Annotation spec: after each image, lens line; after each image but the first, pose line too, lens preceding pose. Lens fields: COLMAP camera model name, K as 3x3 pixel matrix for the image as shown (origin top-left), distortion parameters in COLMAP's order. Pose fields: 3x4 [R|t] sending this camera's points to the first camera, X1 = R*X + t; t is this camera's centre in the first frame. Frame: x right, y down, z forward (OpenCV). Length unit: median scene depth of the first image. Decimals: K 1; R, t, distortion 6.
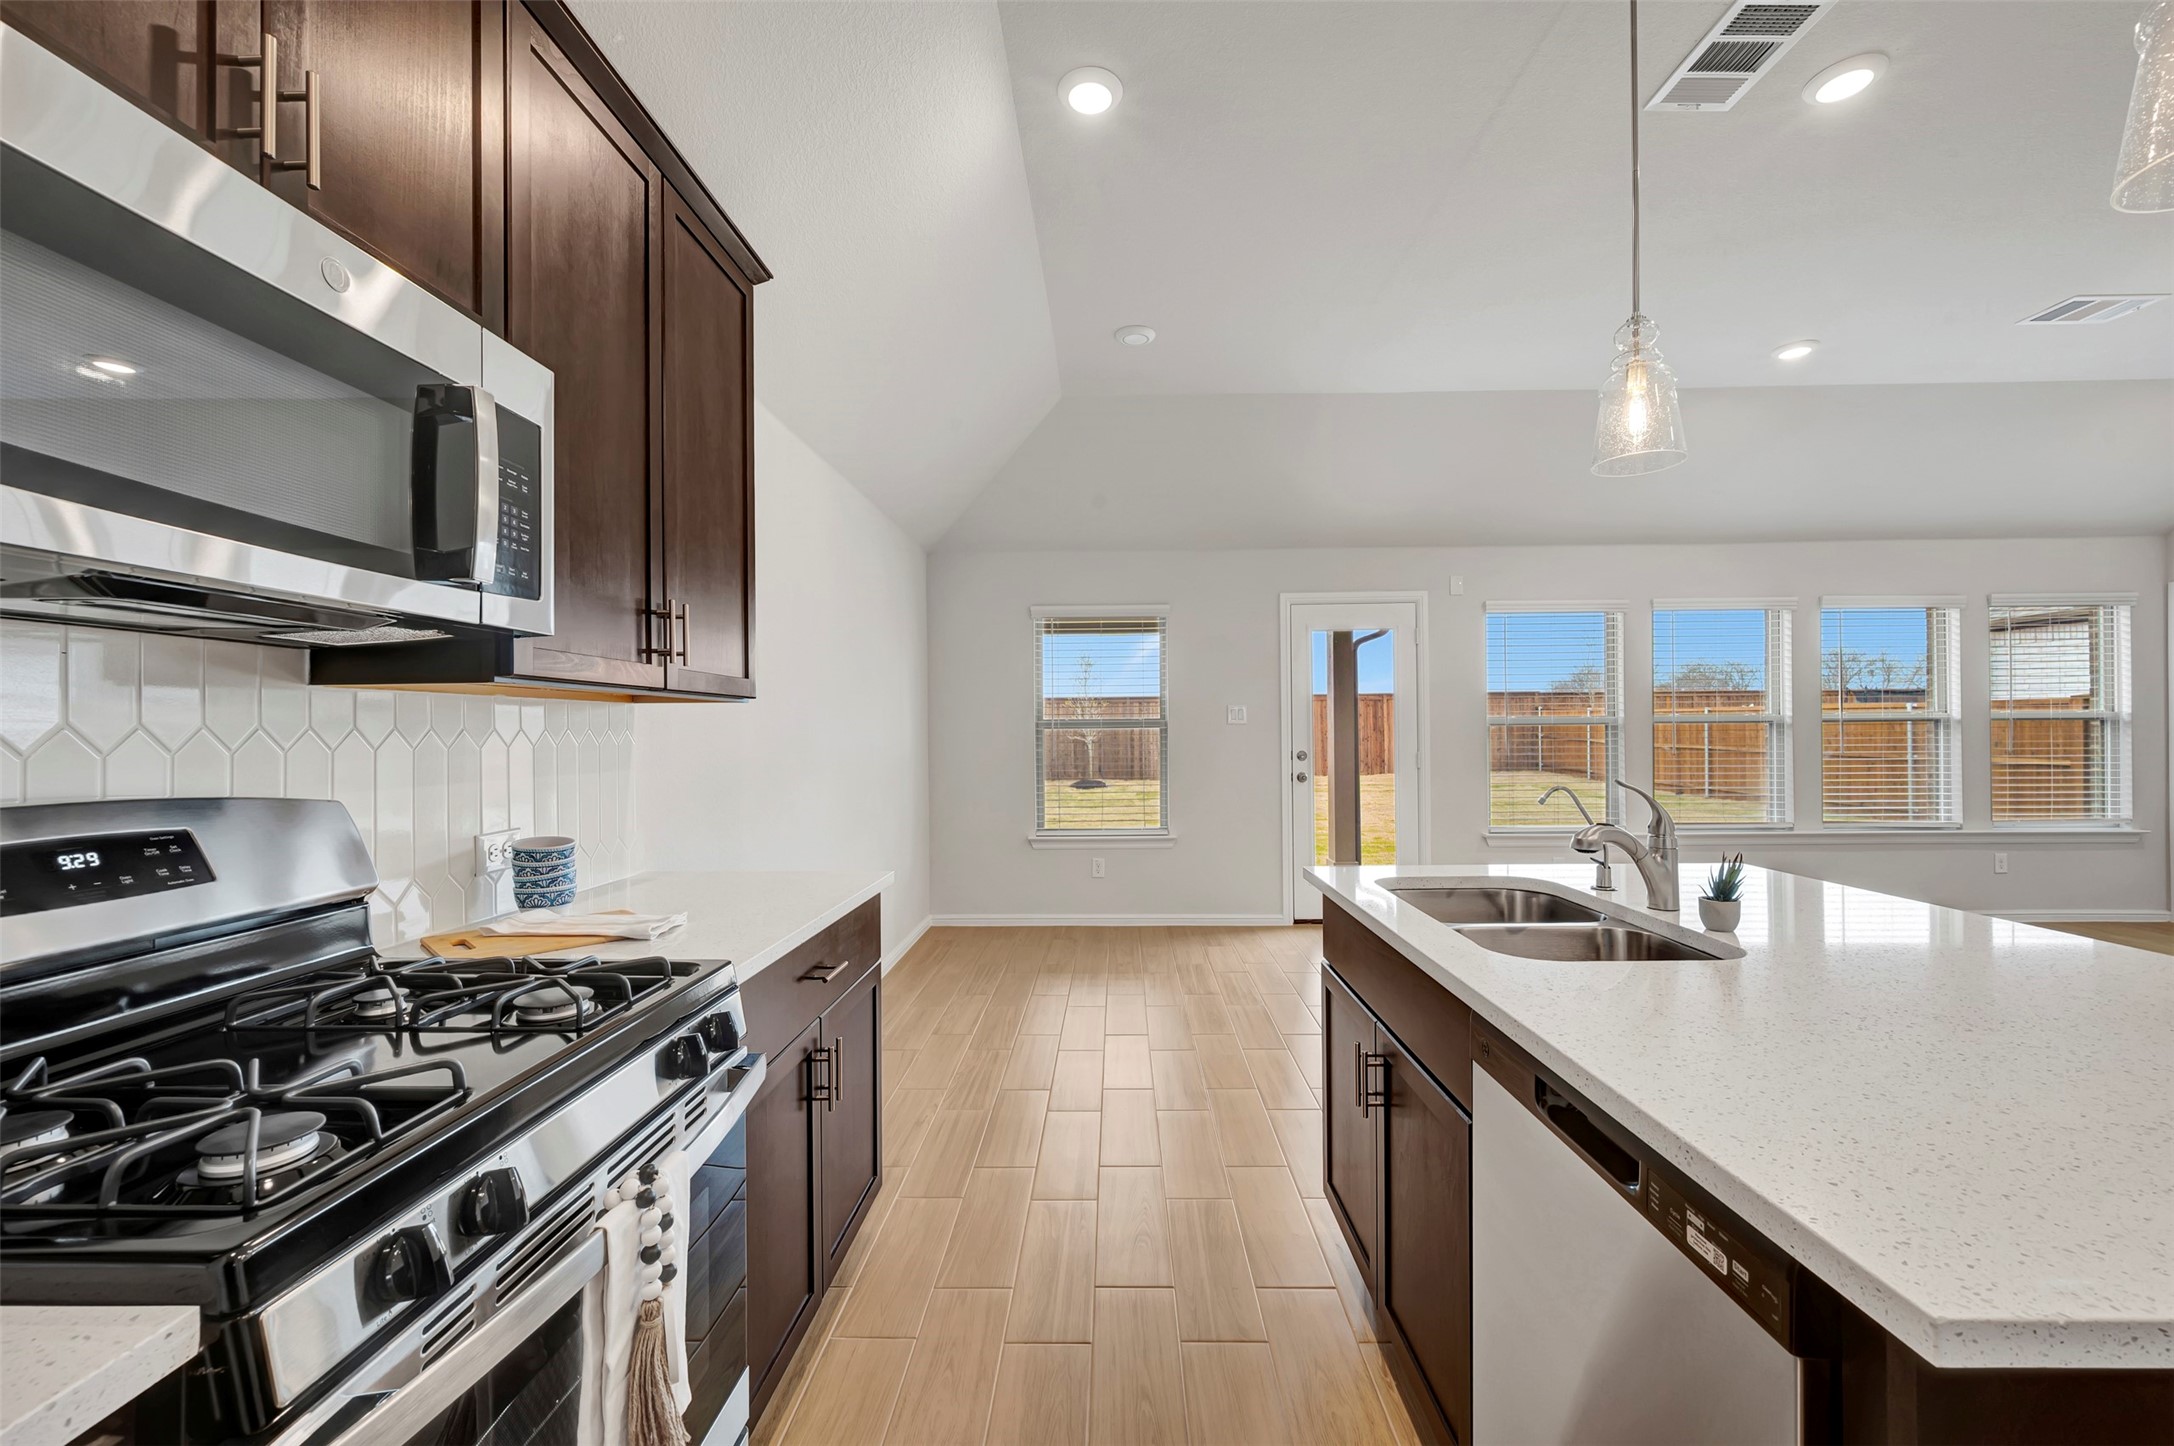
lens RADIAL K [[883.1, 0, 1087.0], [0, 883.1, 723.0], [0, 0, 1]] dist [0.000287, 0.000223]
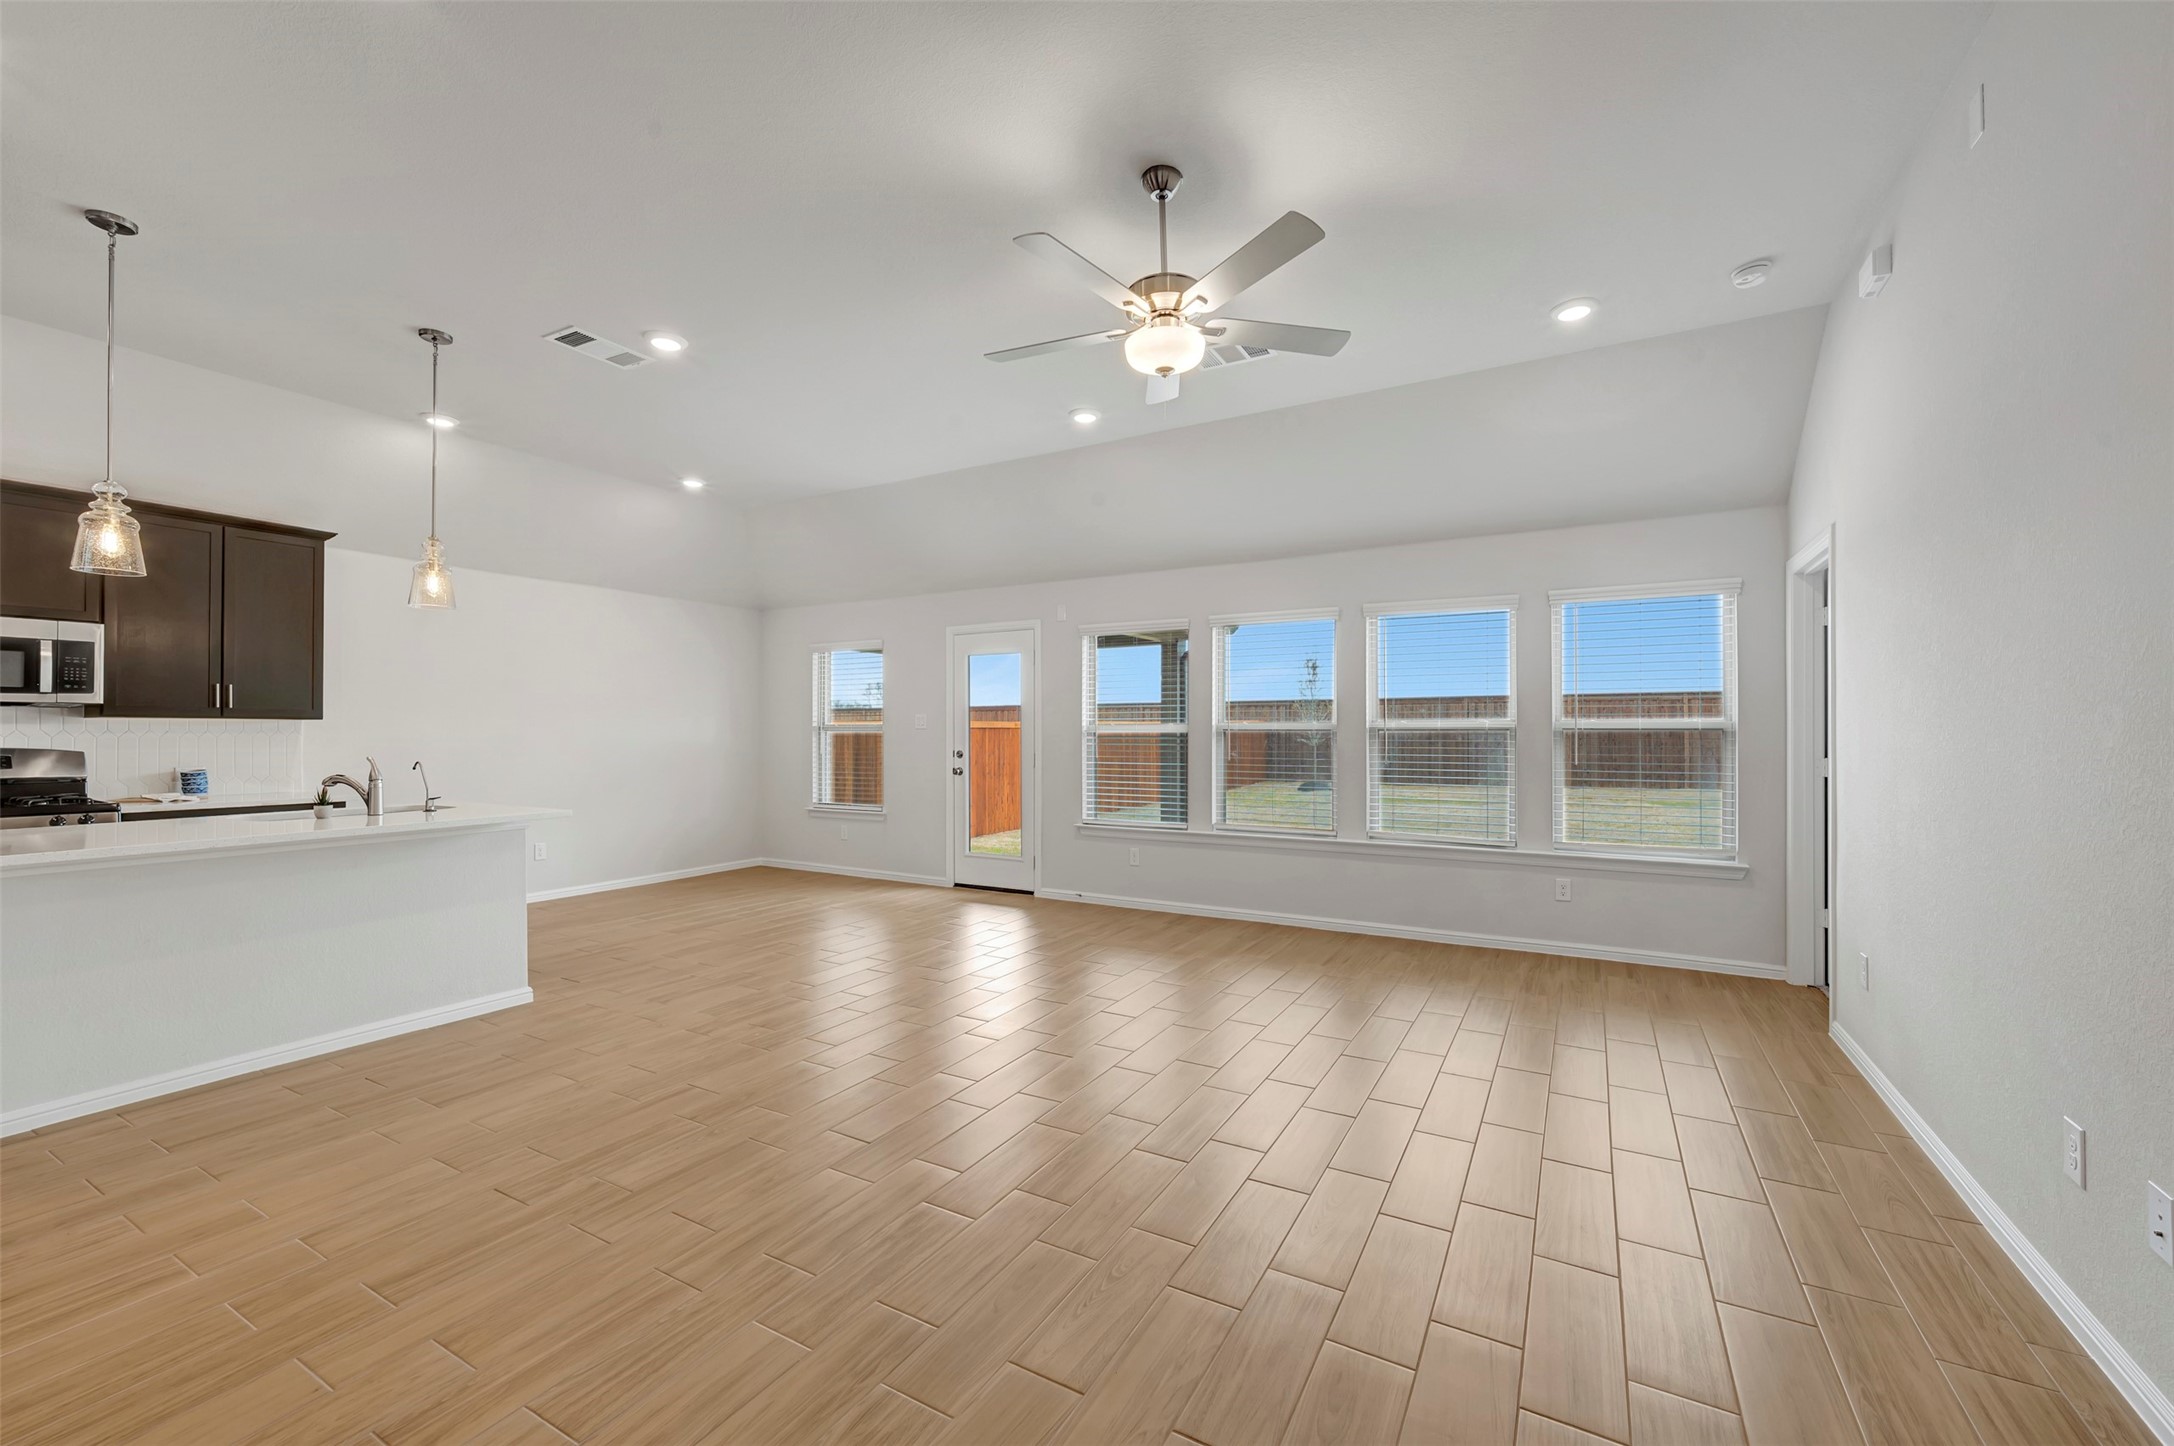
lens RADIAL K [[868.1, 0, 1052.5], [0, 868.1, 725.4], [0, 0, 1]] dist [-0.005478, 0.000075]
pose [[0.872286, 0.004875, -0.488972, 1.057856], [-0.003624, 0.999987, 0.003505, -0.010288], [0.488983, -0.001286, 0.872292, -0.023952]]
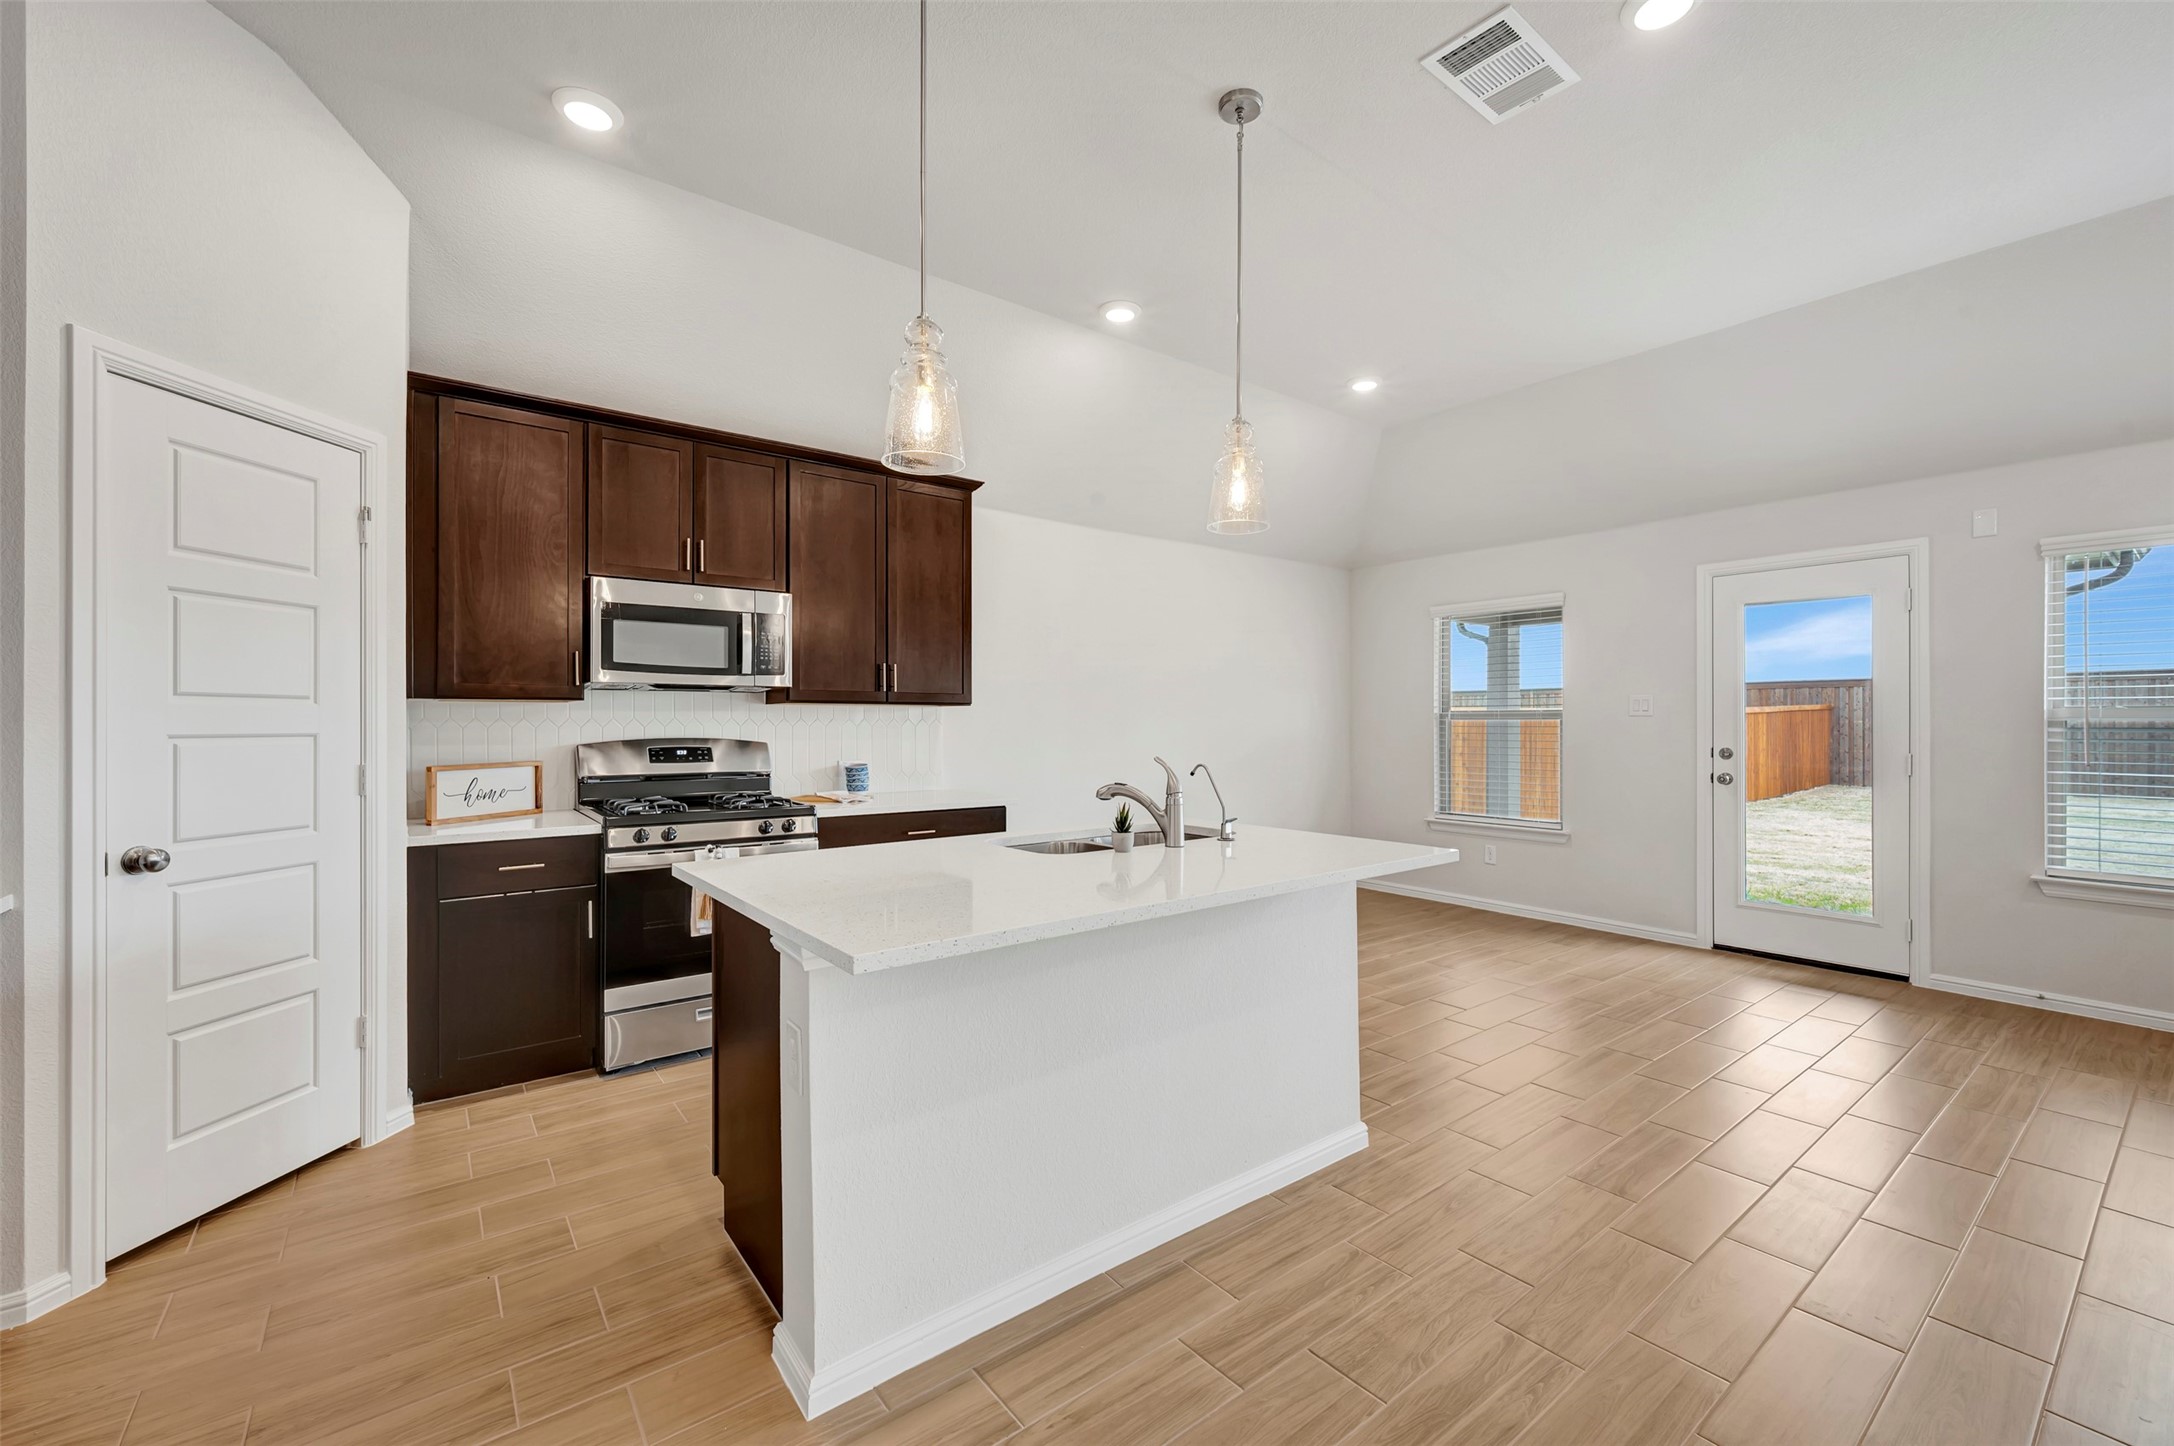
lens RADIAL K [[865.2, 0, 1087.0], [0, 865.2, 723.0], [0, 0, 1]] dist [0.006407, 0.000013]
pose [[0.631593, 0.010456, -0.775229, 0.549378], [0.000966, 0.999898, 0.014273, -0.005411], [0.775299, -0.009764, 0.631519, -0.007113]]
